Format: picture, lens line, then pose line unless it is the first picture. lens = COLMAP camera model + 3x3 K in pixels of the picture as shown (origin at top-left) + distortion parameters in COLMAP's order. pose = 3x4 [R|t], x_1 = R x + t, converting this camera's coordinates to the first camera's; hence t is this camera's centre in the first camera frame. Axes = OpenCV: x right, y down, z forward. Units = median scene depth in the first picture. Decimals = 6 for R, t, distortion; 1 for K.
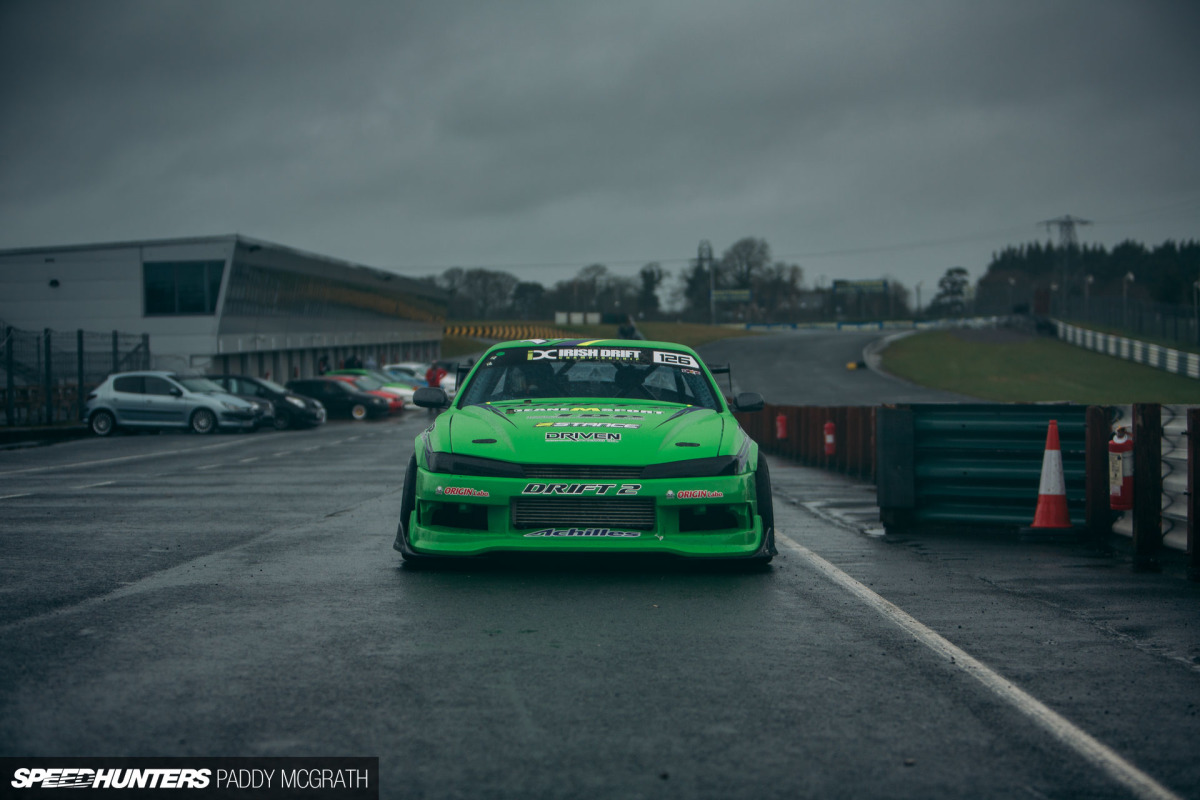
lens RADIAL K [[2740.4, 0, 600.0], [0, 2740.4, 401.0], [0, 0, 1]] dist [0.037283, 0.000000]
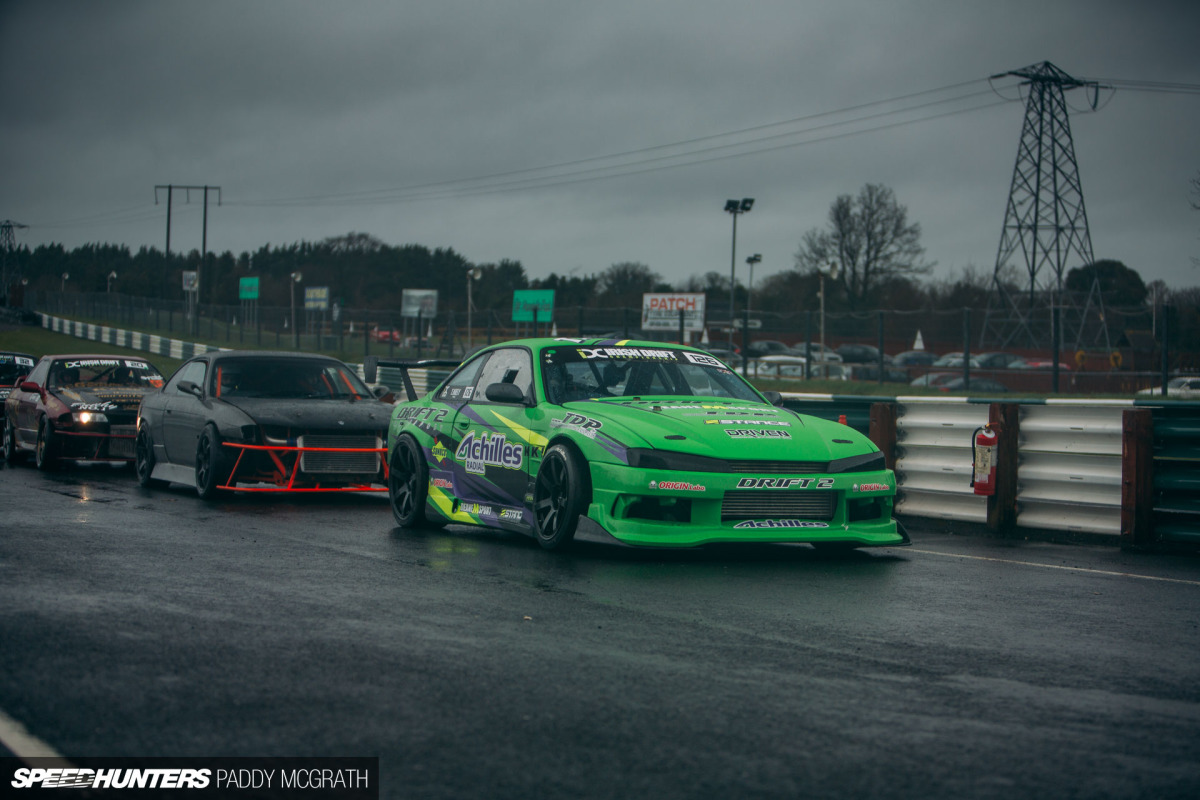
lens RADIAL K [[2425.5, 0, 600.0], [0, 2425.5, 398.8], [0, 0, 1]] dist [-0.295001, 0.000000]
pose [[0.924754, 0.010852, 0.380410, -0.429983], [-0.013400, 0.999902, 0.004052, -0.003654], [-0.380329, -0.008844, 0.924809, 0.152274]]
